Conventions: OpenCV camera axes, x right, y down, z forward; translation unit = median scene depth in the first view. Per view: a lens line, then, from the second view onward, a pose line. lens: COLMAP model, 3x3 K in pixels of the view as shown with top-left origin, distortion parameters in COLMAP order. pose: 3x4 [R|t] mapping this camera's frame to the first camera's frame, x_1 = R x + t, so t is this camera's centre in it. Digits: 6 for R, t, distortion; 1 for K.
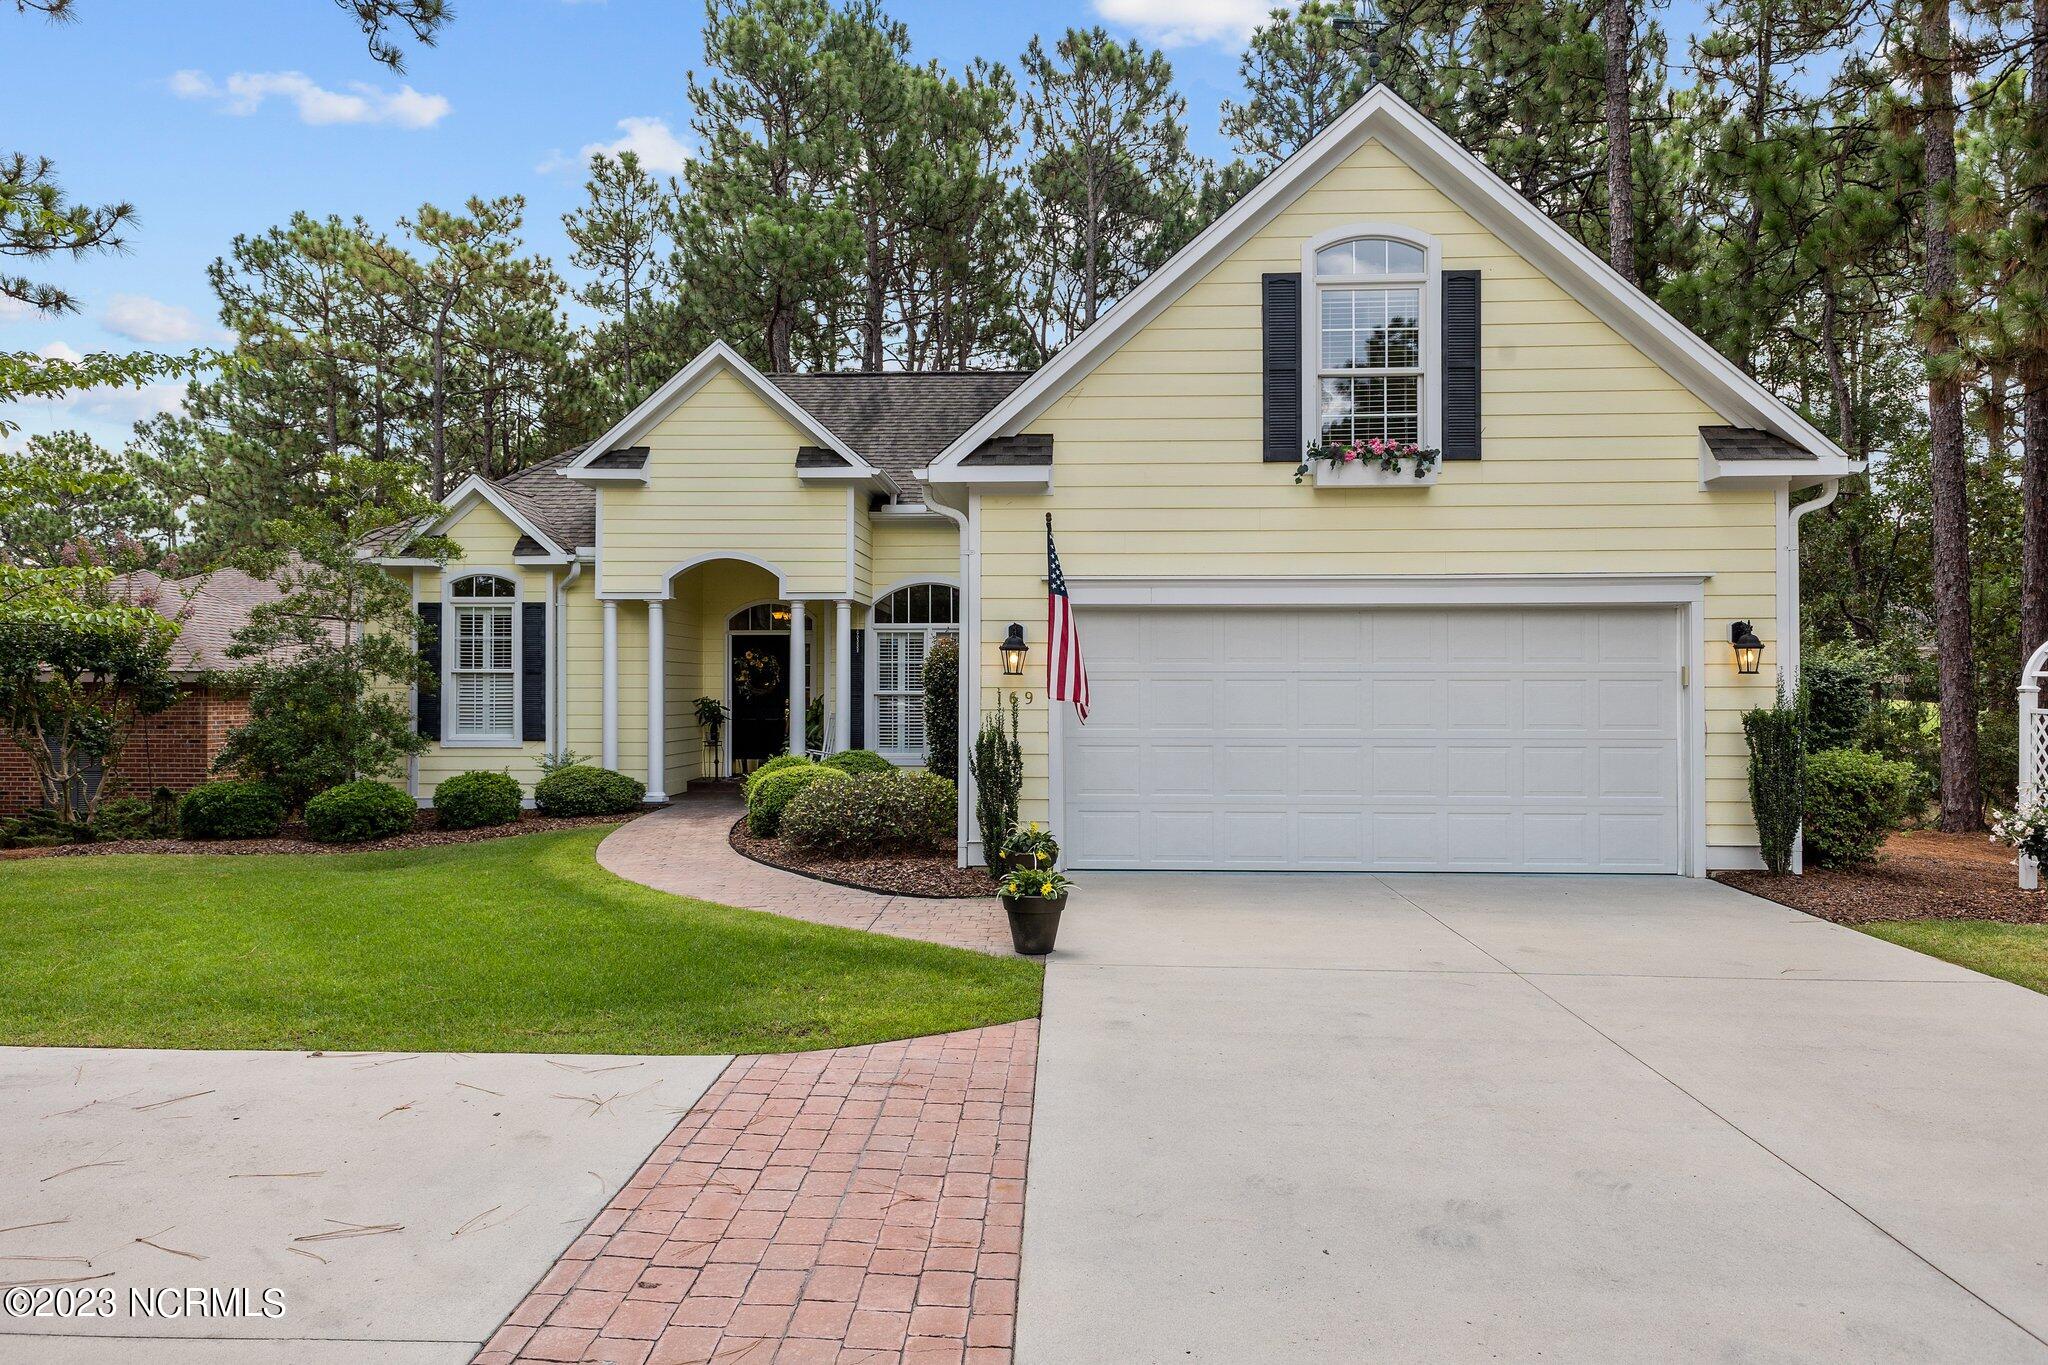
lens RADIAL K [[1402.2, 0, 1028.7], [0, 1402.2, 673.4], [0, 0, 1]] dist [0.031201, -0.021568]
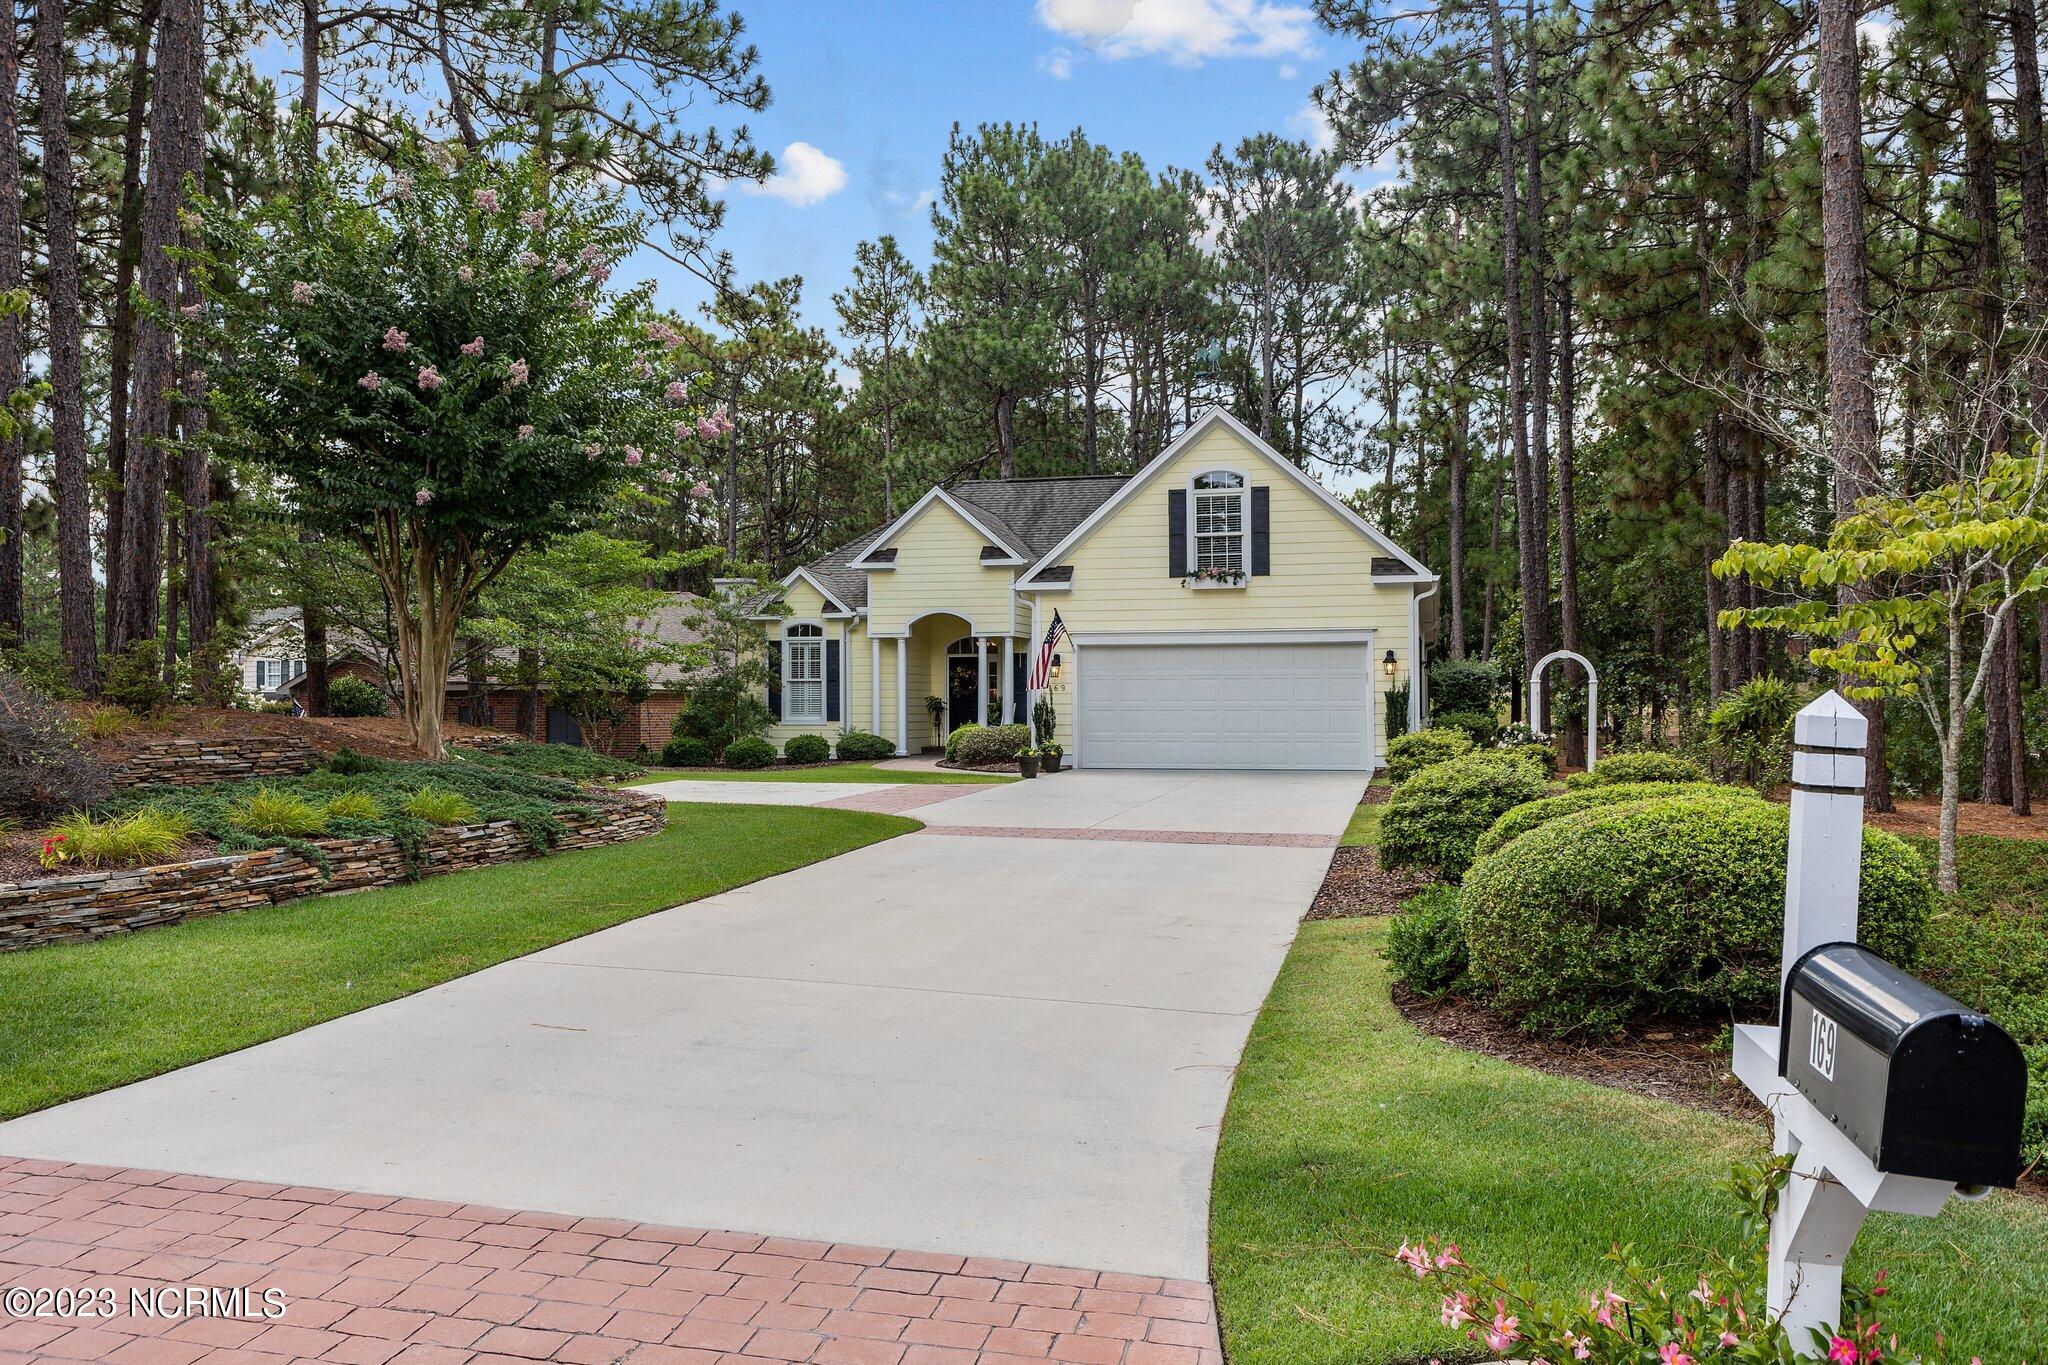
lens RADIAL K [[1681.8, 0, 1024.0], [0, 1681.8, 682.5], [0, 0, 1]] dist [0.073936, 0.001525]
pose [[0.980203, -0.006159, -0.197901, 0.276372], [0.005071, 0.999969, -0.006006, 0.014678], [0.197932, 0.004883, 0.980204, -0.945394]]
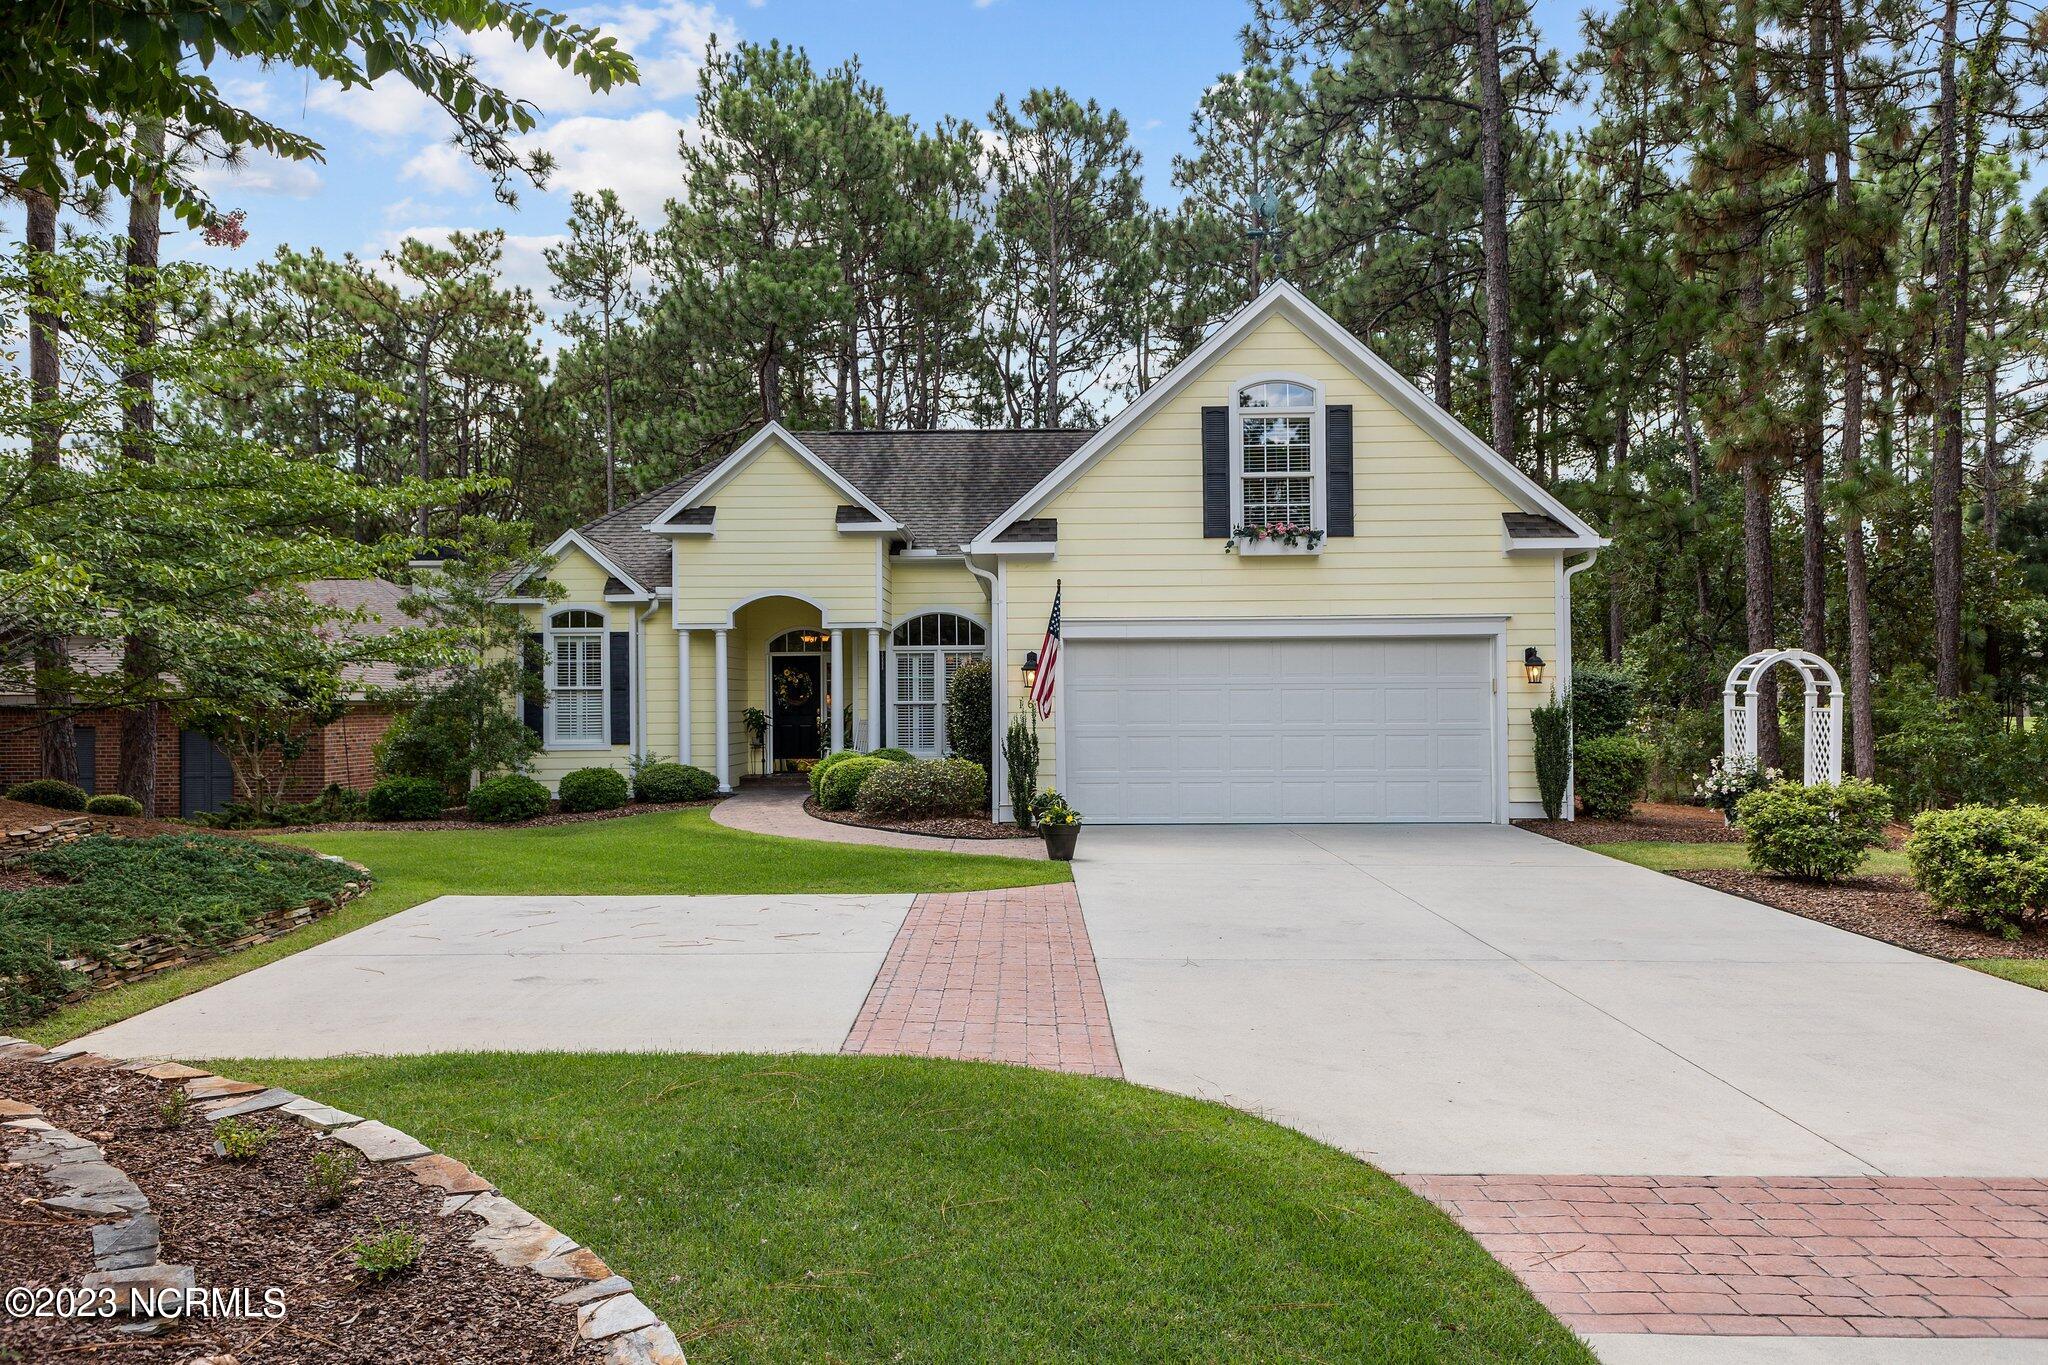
lens RADIAL K [[1476.5, 0, 1024.0], [0, 1476.5, 682.5], [0, 0, 1]] dist [0.036676, 0.000315]
pose [[0.999454, -0.008088, 0.032044, -0.039732], [0.008151, 0.999965, -0.001822, -0.001083], [-0.032028, 0.002083, 0.999485, -0.302494]]
